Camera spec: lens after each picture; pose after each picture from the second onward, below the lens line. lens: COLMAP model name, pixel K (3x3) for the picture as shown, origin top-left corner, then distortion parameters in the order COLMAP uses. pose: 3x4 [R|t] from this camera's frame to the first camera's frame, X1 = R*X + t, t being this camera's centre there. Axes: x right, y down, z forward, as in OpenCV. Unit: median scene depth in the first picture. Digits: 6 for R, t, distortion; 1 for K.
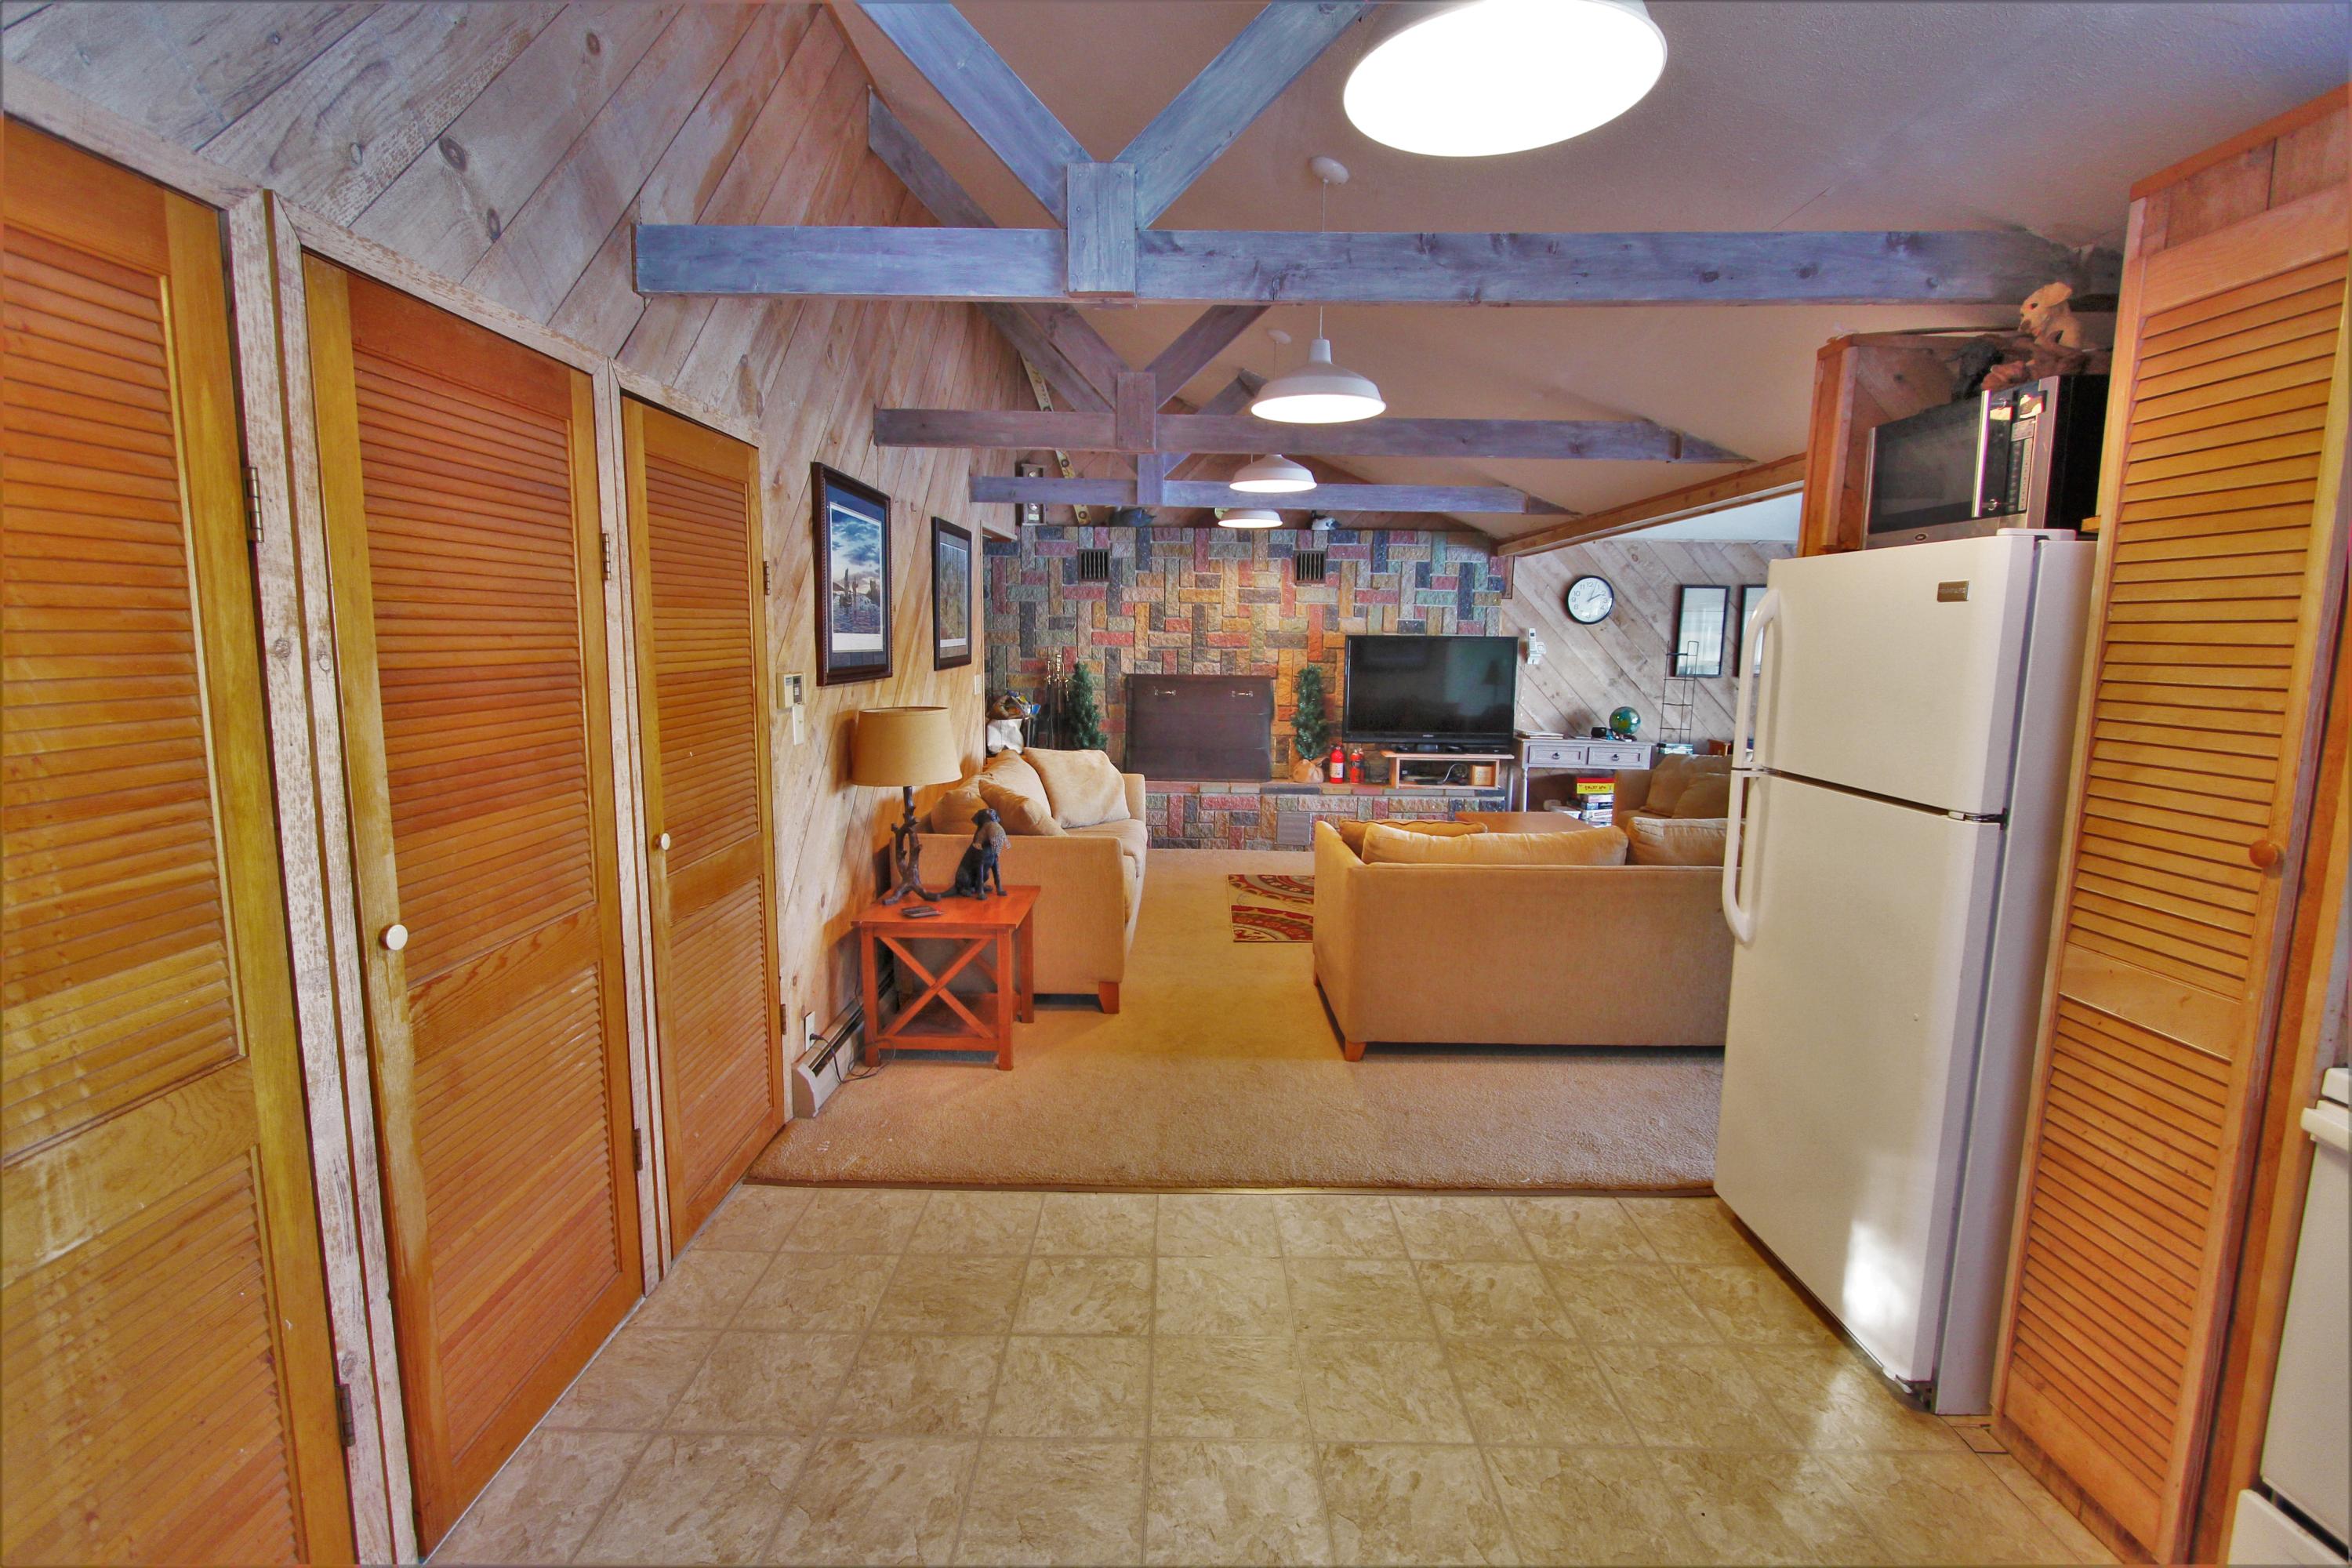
lens RADIAL K [[1122.5, 0, 1151.6], [0, 1122.5, 776.4], [0, 0, 1]] dist [-0.018350, 0.002047]
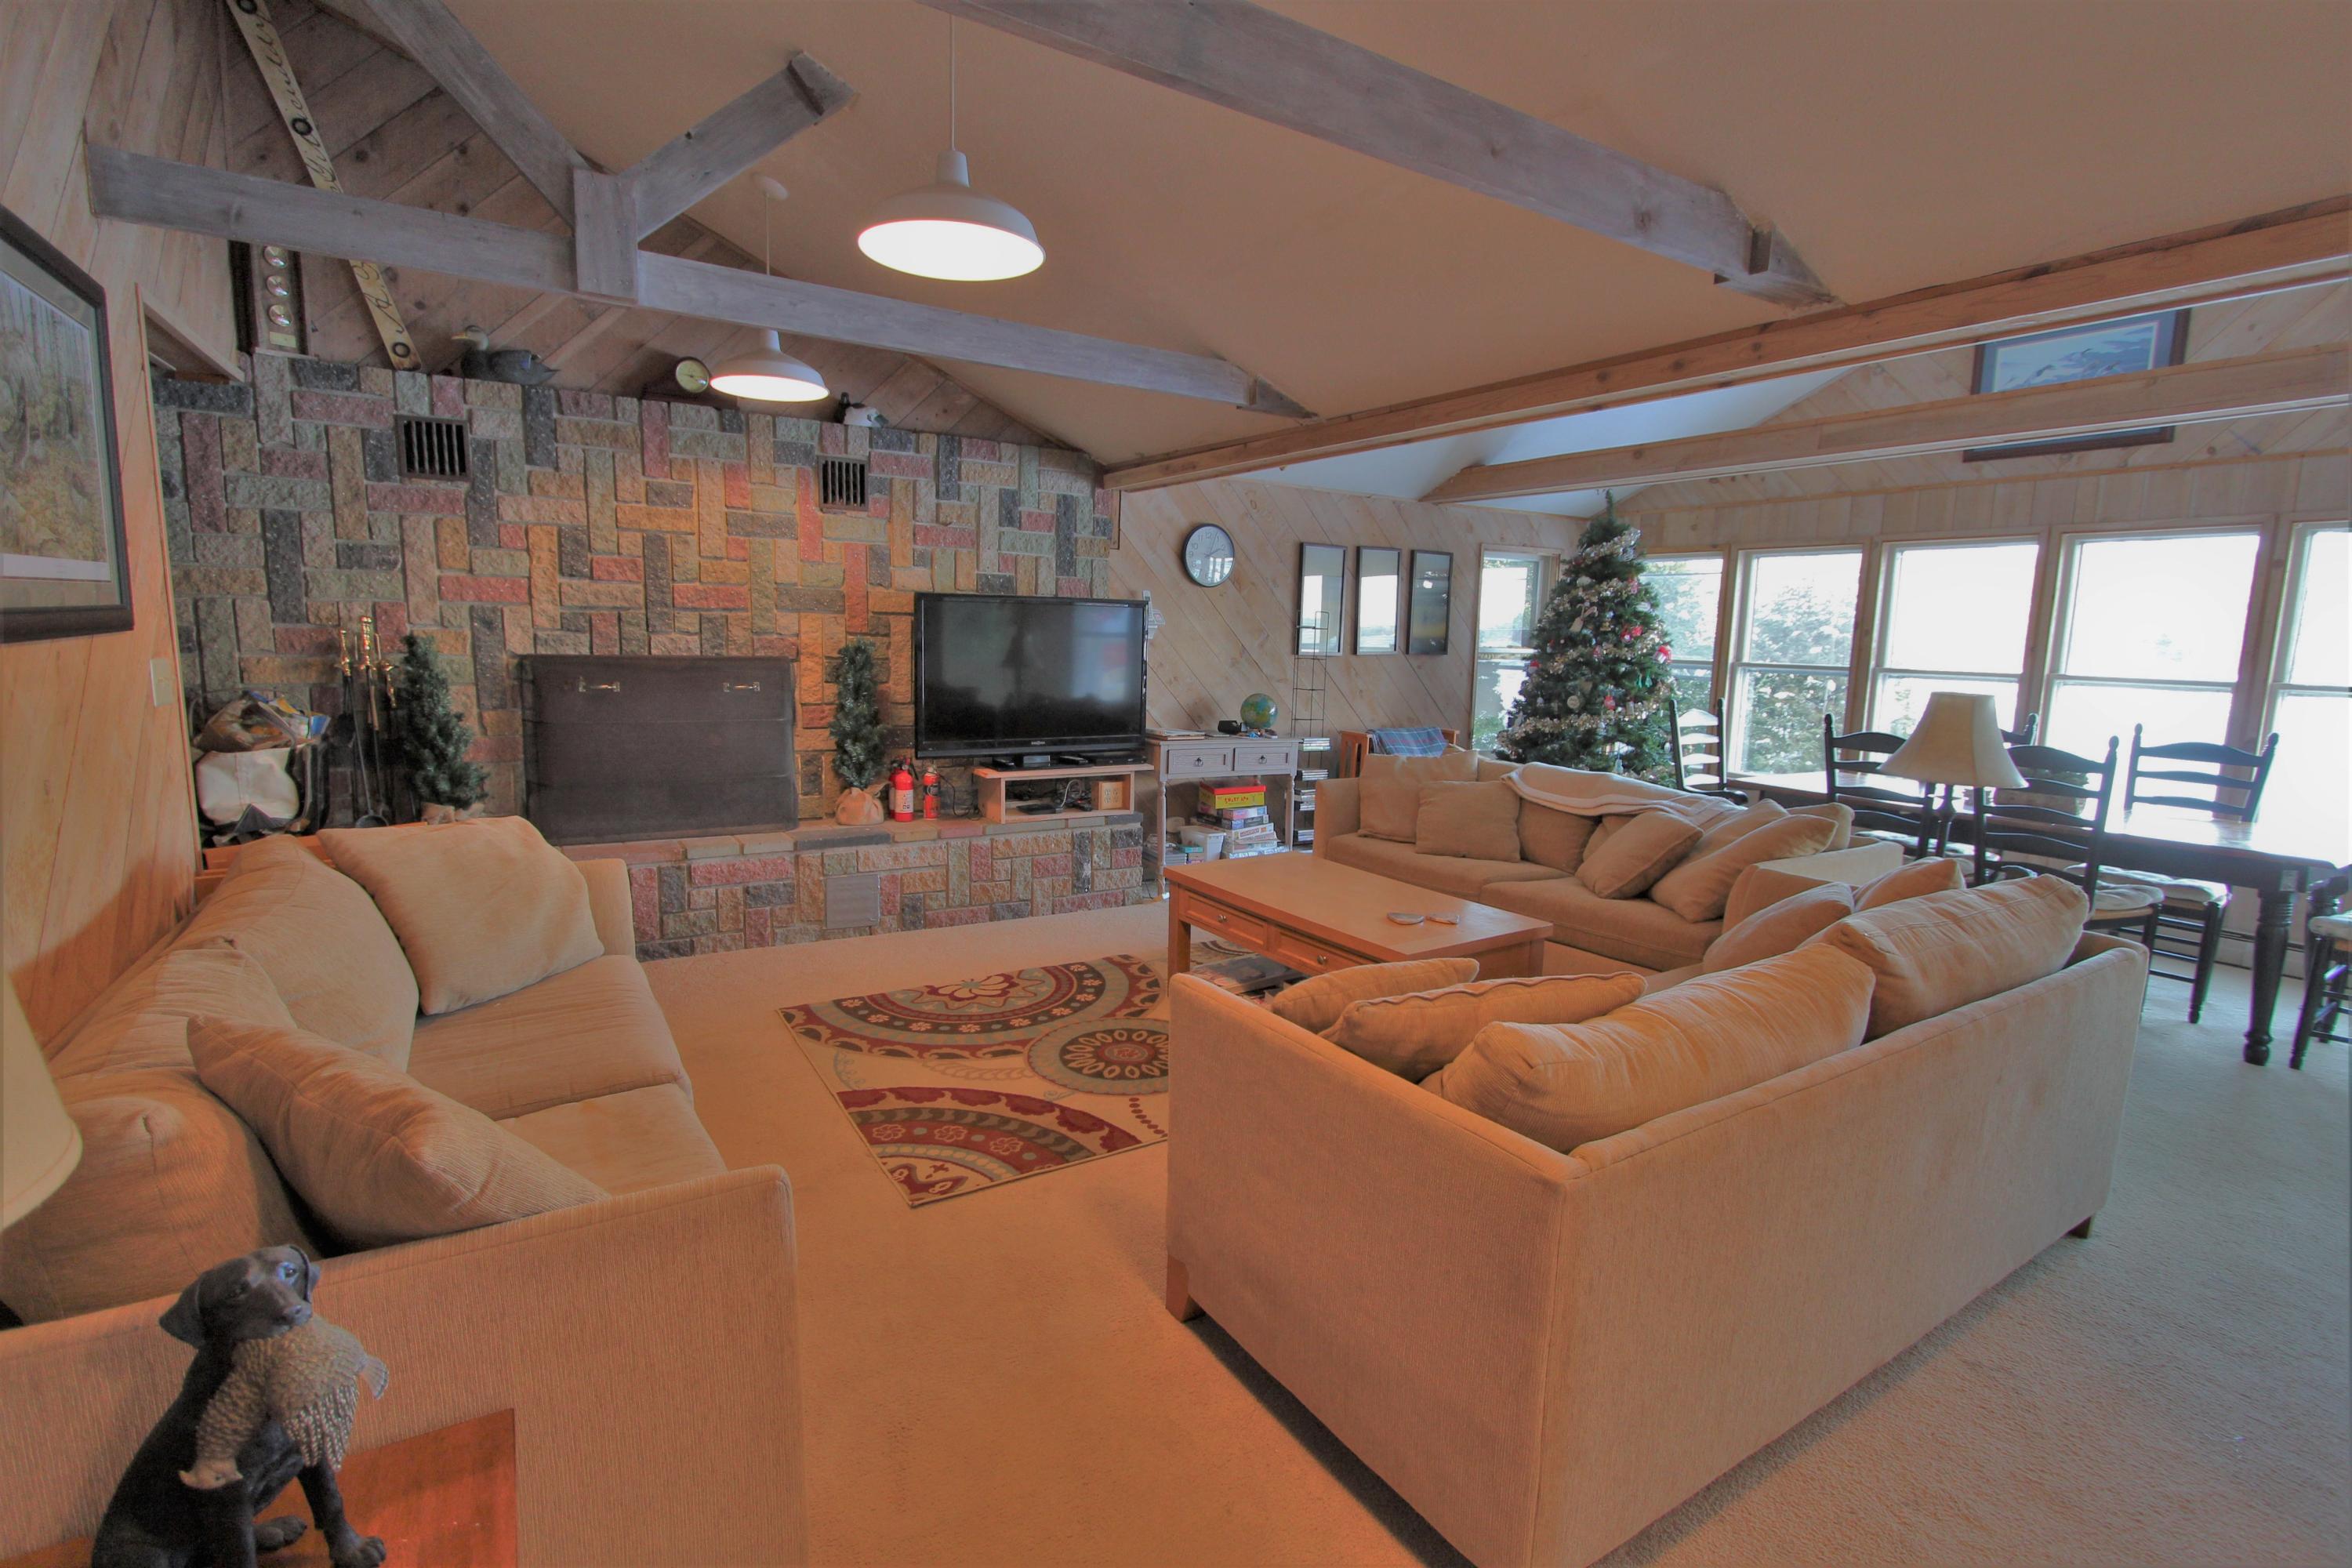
lens RADIAL K [[1103.1, 0, 1176.0], [0, 1103.1, 784.0], [0, 0, 1]] dist [-0.014872, 0.000646]
pose [[0.830709, -0.067817, 0.552561, -0.057654], [0.053475, 0.997683, 0.042055, -0.034356], [-0.554133, -0.005387, 0.832411, 0.384198]]
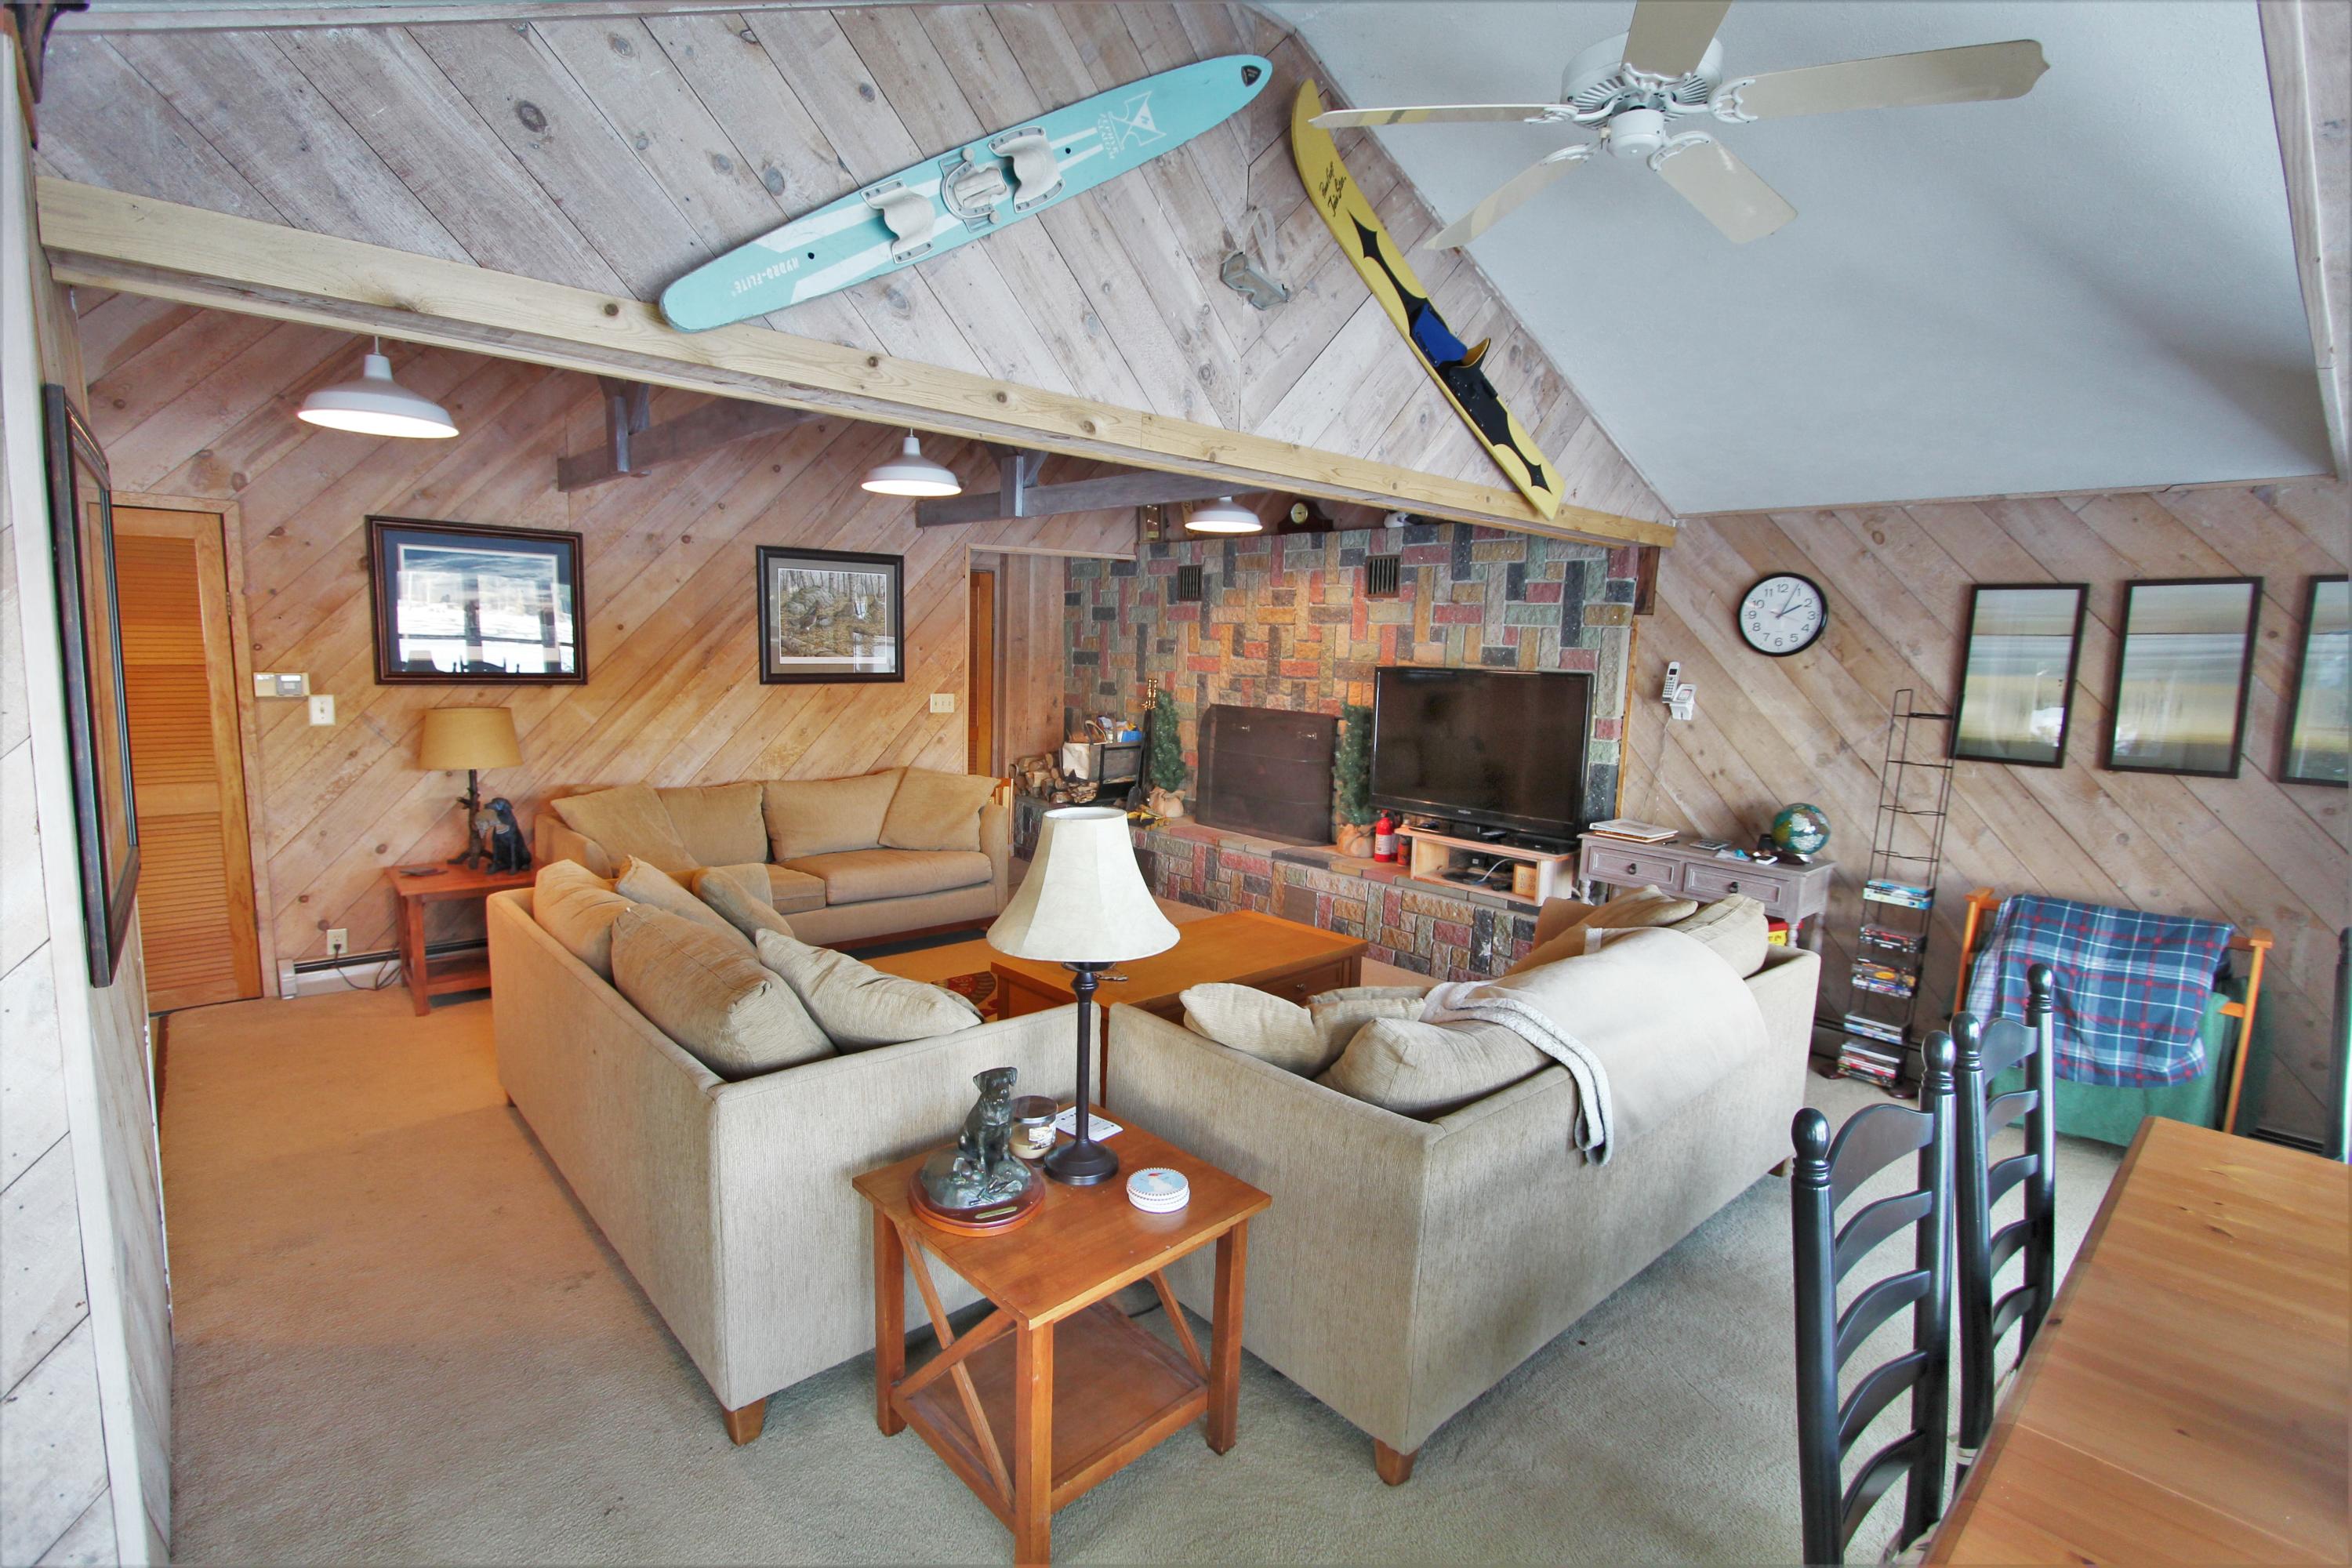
lens RADIAL K [[1080.2, 0, 1140.8], [0, 1080.2, 780.0], [0, 0, 1]] dist [-0.016559, 0.000322]
pose [[0.676929, 0.099481, -0.729295, 0.587517], [-0.111696, 0.993233, 0.031809, -0.053901], [0.727524, 0.059927, 0.683460, 0.388056]]
